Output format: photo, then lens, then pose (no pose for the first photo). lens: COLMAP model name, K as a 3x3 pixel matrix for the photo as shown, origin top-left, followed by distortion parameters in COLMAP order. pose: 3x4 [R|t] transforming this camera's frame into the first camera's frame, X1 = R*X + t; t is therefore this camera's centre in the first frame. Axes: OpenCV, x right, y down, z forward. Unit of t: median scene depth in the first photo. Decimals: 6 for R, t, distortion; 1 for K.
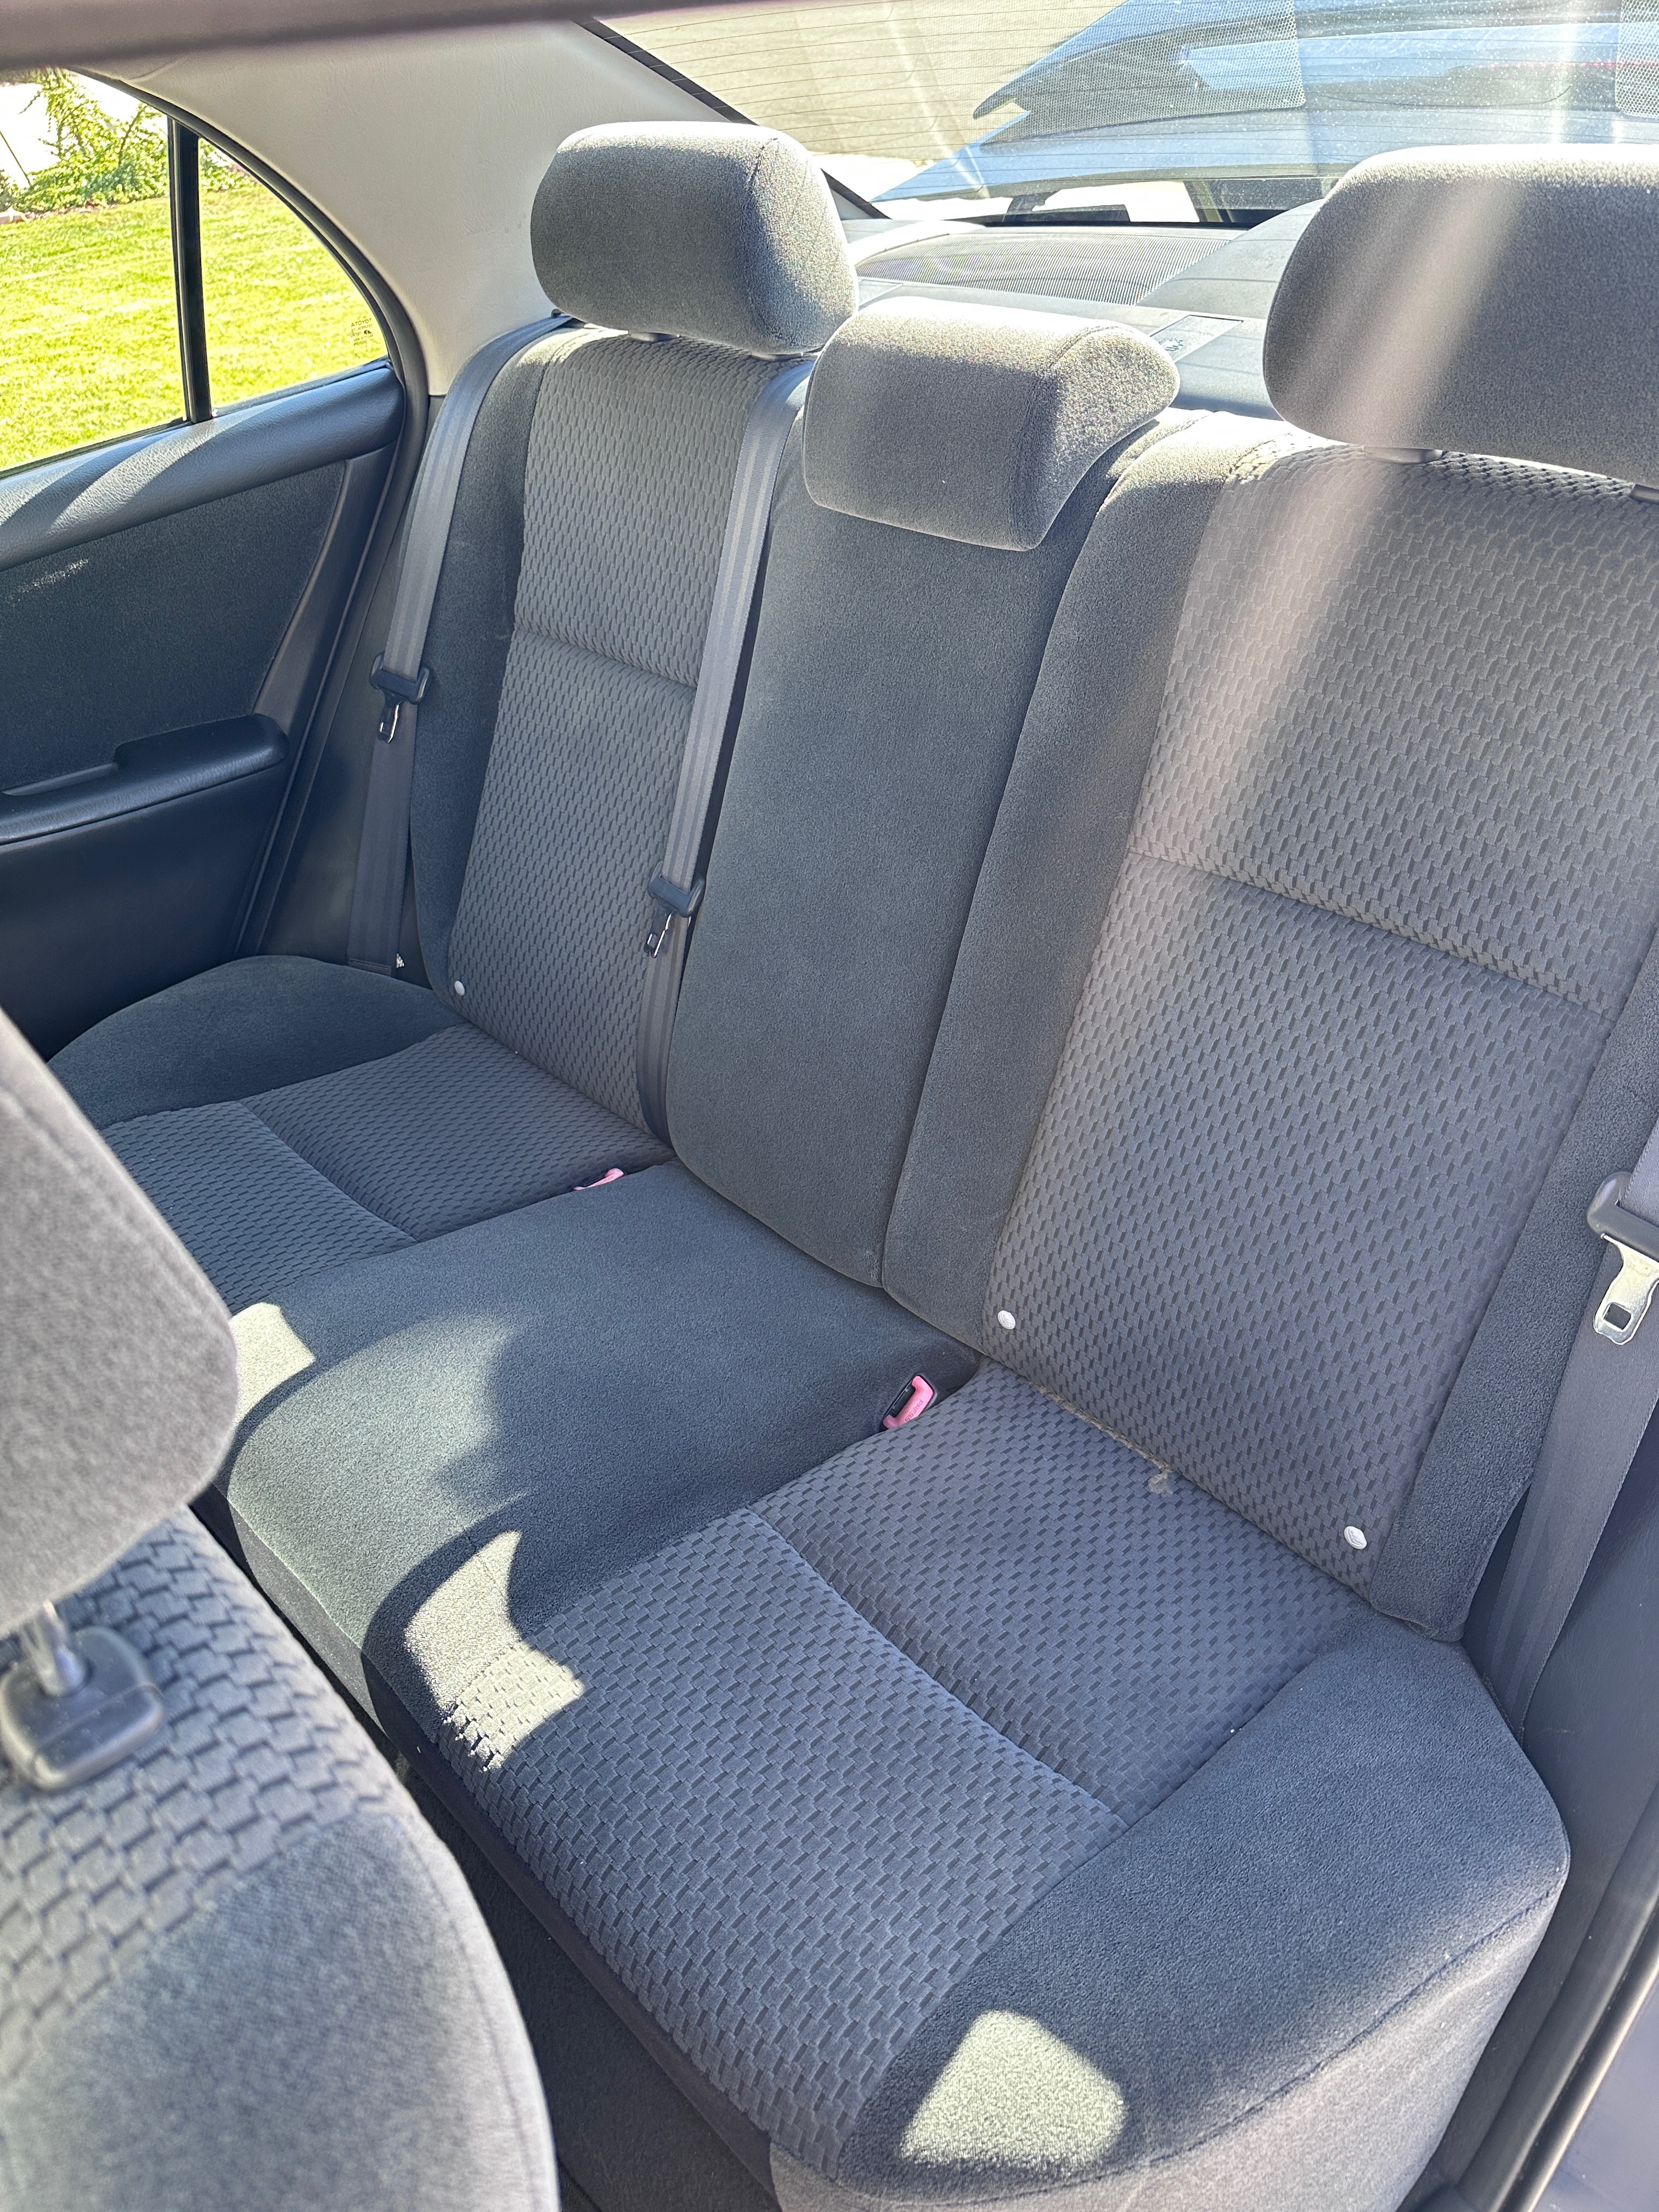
lens RADIAL K [[1597.9, 0, 825.2], [0, 1597.9, 1112.7], [0, 0, 1]] dist [-0.003003, -0.017221]
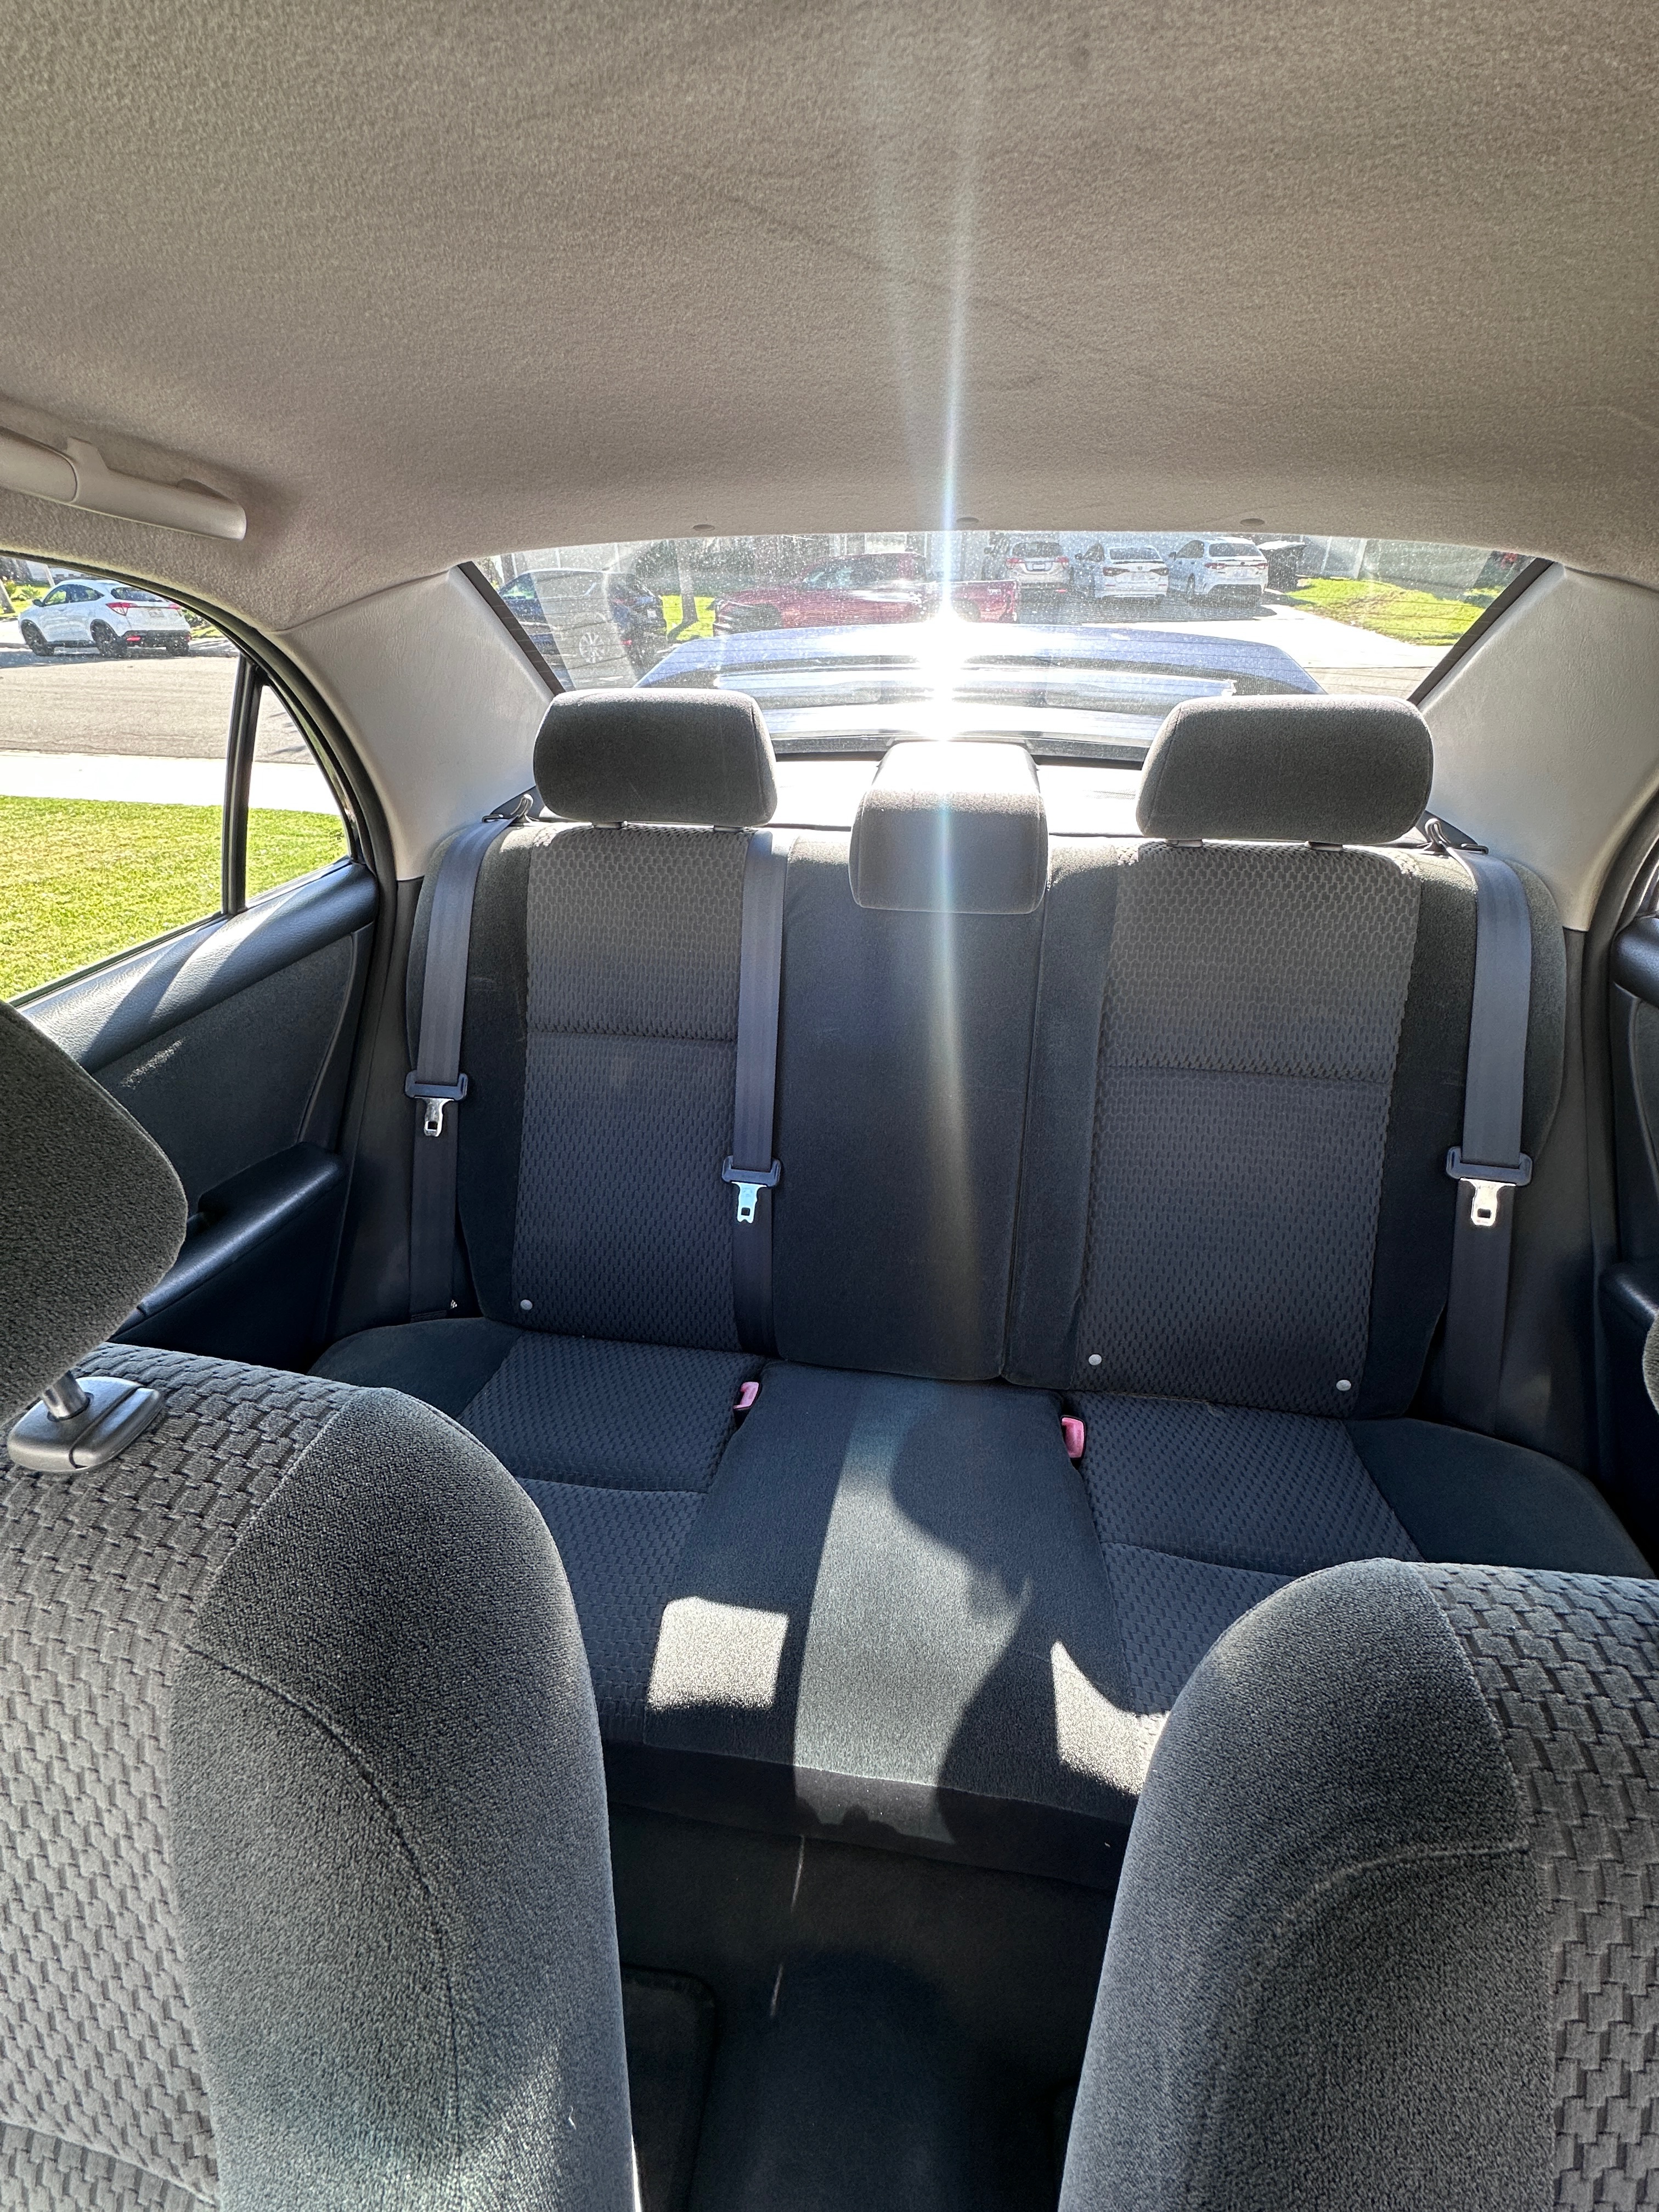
lens RADIAL K [[880.0, 0, 836.3], [0, 880.0, 1105.2], [0, 0, 1]] dist [-0.008728, 0.002427]
pose [[0.790898, -0.225348, 0.568945, -0.448059], [0.321028, 0.944310, -0.072244, -0.110768], [-0.520981, 0.239785, 0.819196, 0.273120]]
